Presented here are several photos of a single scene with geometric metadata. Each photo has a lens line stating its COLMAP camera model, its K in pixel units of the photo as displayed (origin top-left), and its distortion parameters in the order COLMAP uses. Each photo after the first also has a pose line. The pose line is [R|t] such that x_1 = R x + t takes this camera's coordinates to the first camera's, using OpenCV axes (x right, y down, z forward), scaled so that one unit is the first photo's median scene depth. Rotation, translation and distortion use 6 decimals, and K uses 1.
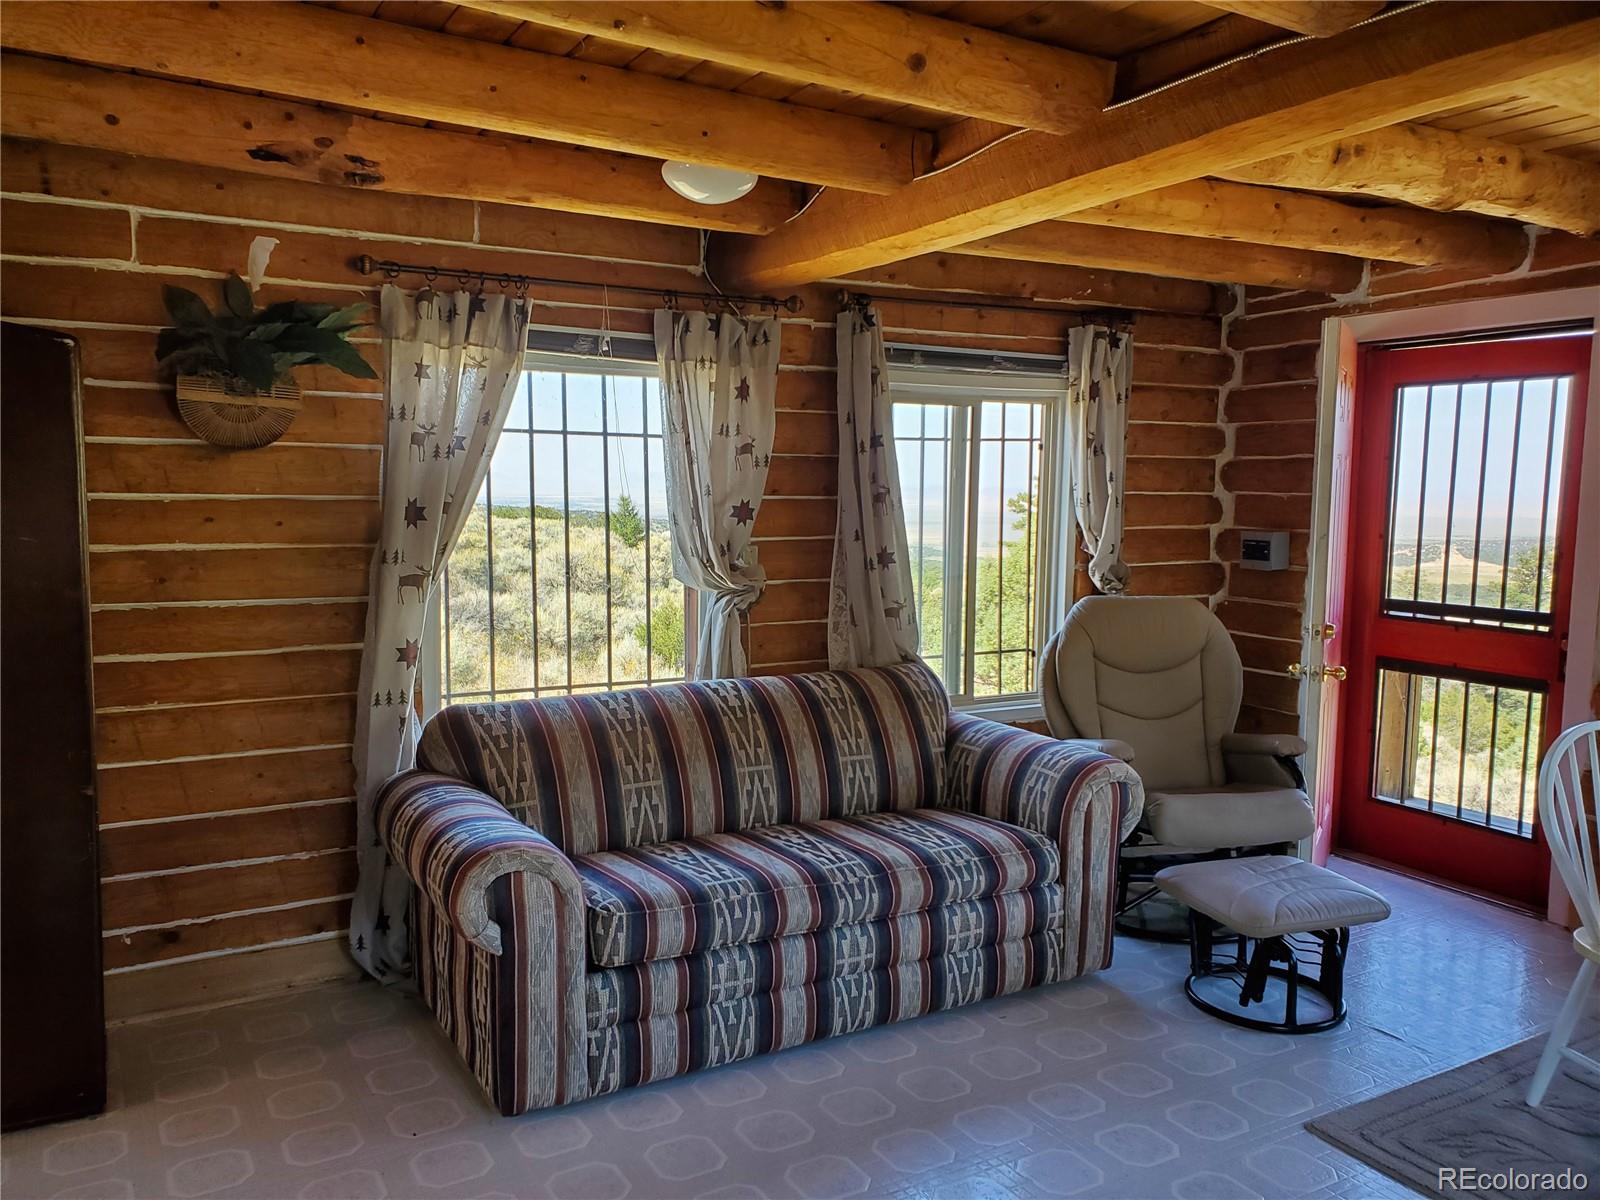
lens RADIAL K [[1069.3, 0, 800.0], [0, 1069.3, 600.0], [0, 0, 1]] dist [-0.111555, 0.064403]
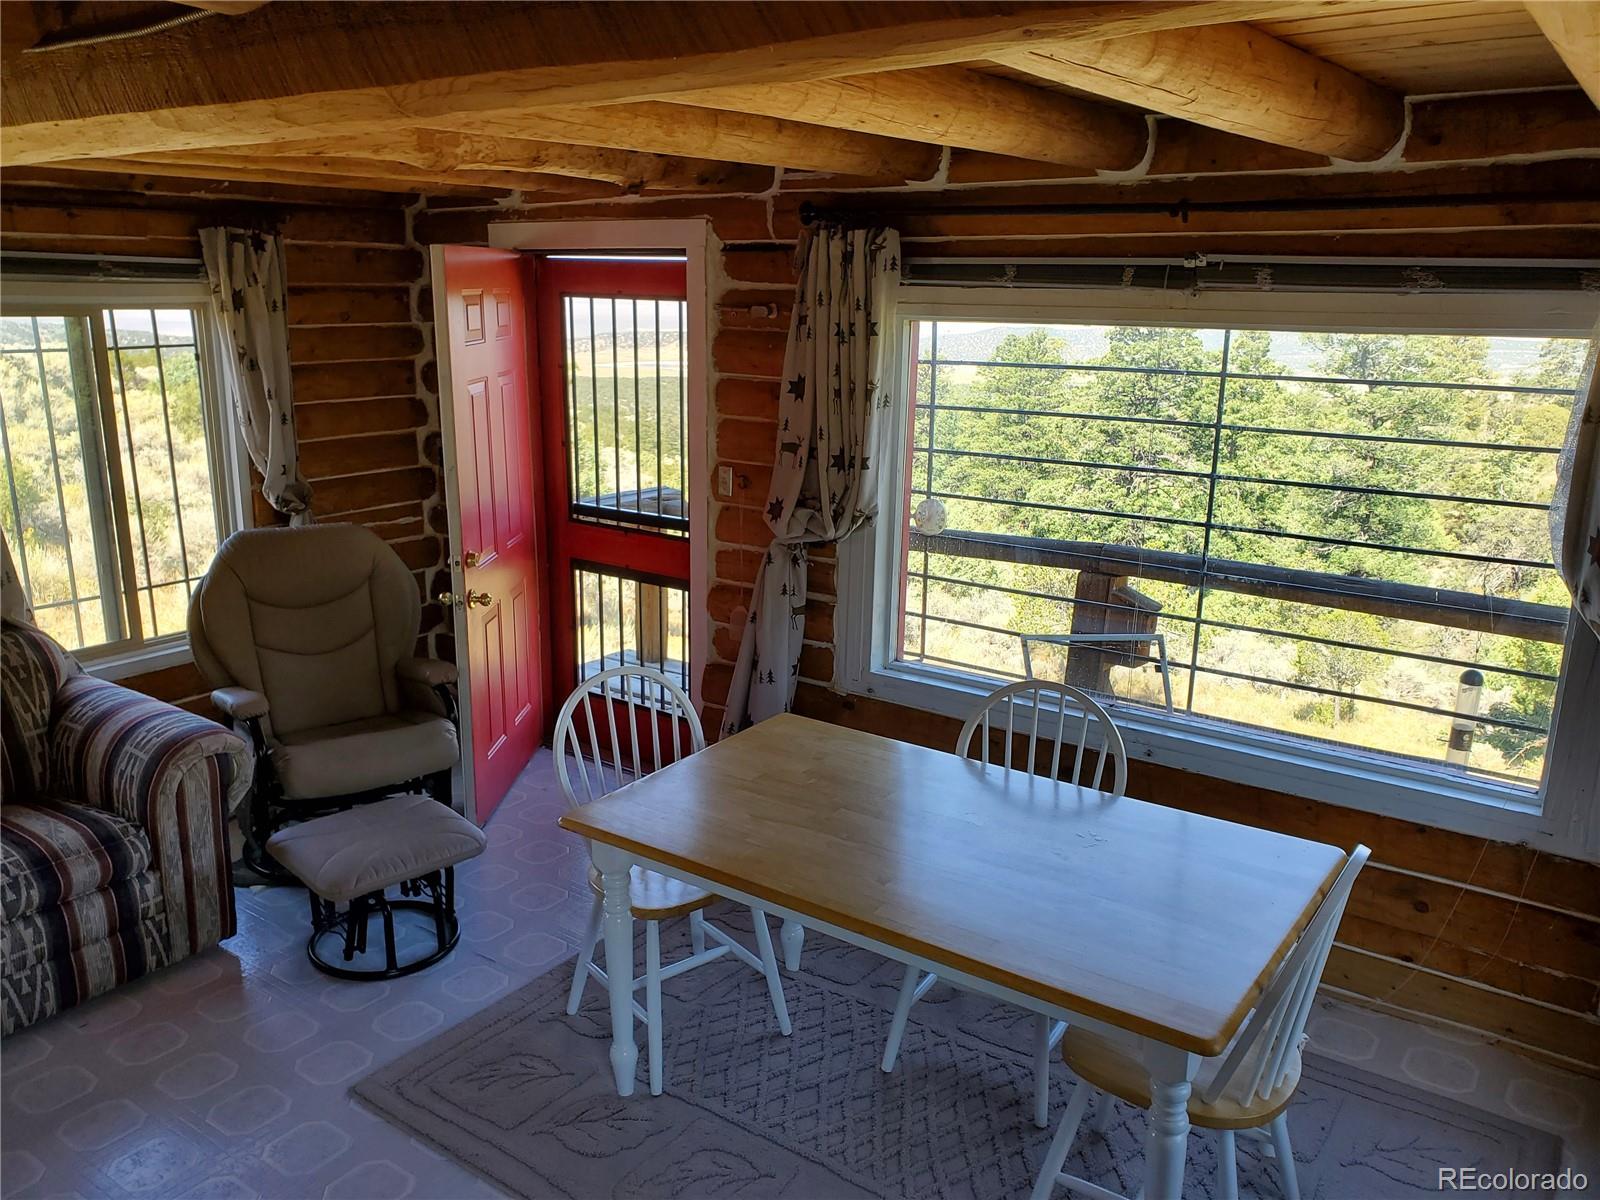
lens RADIAL K [[1069.3, 0, 800.0], [0, 1069.3, 600.0], [0, 0, 1]] dist [-0.111555, 0.064403]
pose [[0.888628, -0.108027, 0.445725, 0.321742], [0.022315, 0.980897, 0.193244, -0.120321], [-0.458086, -0.161775, 0.874063, -0.044606]]
